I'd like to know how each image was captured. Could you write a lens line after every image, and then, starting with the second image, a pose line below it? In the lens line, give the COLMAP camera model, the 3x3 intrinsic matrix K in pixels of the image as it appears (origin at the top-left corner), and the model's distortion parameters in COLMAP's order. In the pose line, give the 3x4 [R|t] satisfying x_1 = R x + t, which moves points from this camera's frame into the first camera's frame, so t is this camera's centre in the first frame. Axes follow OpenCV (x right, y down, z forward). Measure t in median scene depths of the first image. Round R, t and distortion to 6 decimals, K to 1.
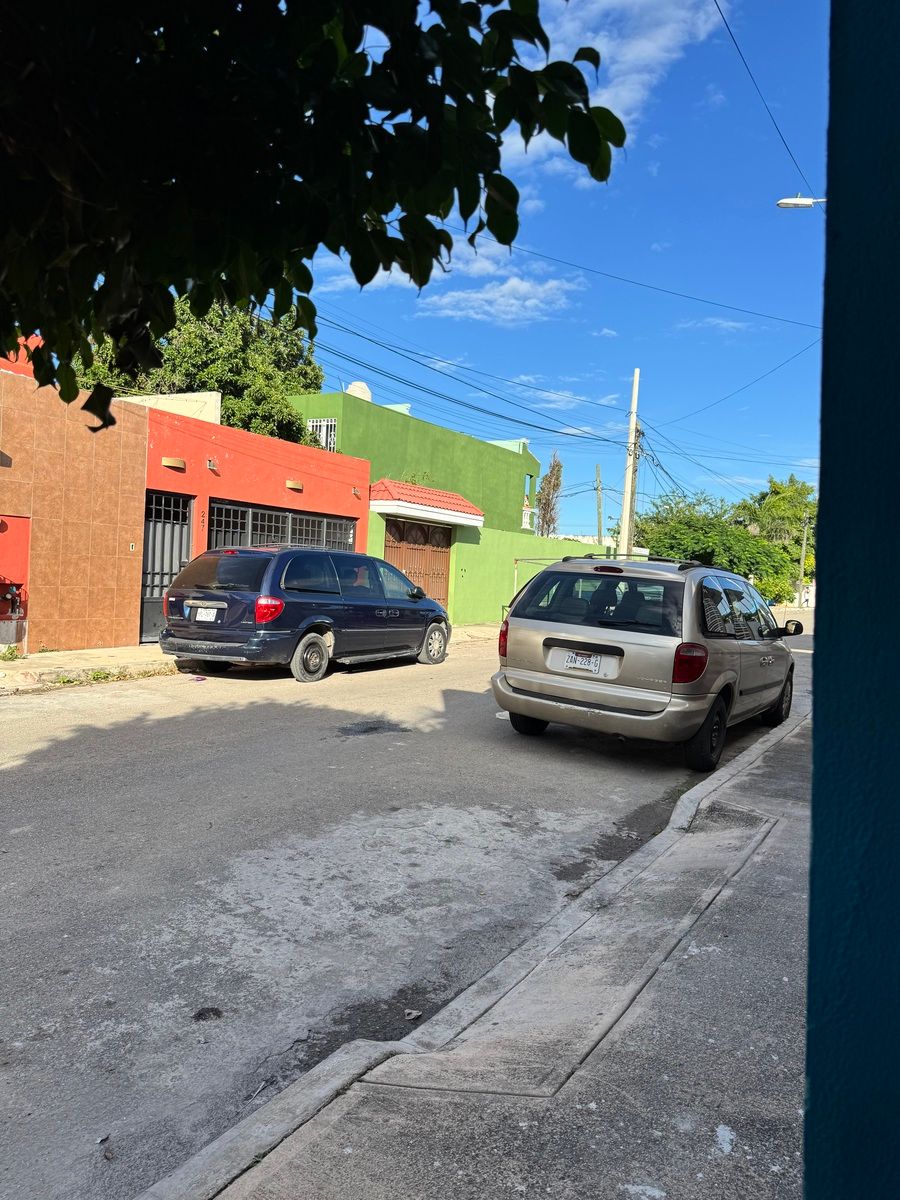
lens RADIAL K [[829.8, 0, 450.0], [0, 829.8, 600.0], [0, 0, 1]] dist [0.087899, -0.147616]
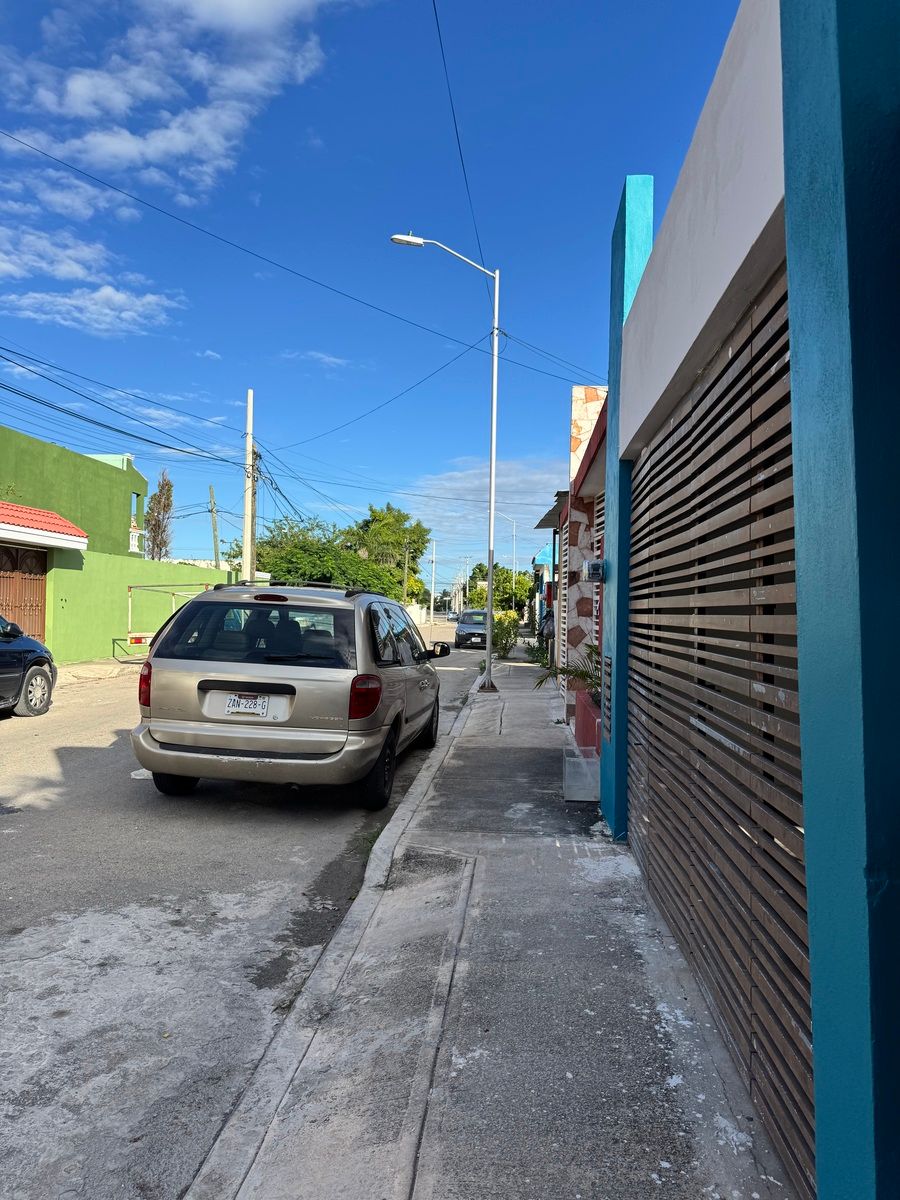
lens RADIAL K [[829.8, 0, 450.0], [0, 829.8, 600.0], [0, 0, 1]] dist [0.087899, -0.147616]
pose [[0.895503, -0.027486, 0.444207, -0.039290], [0.040215, 0.999005, -0.019257, -0.010955], [-0.443236, 0.035108, 0.895717, 0.135103]]
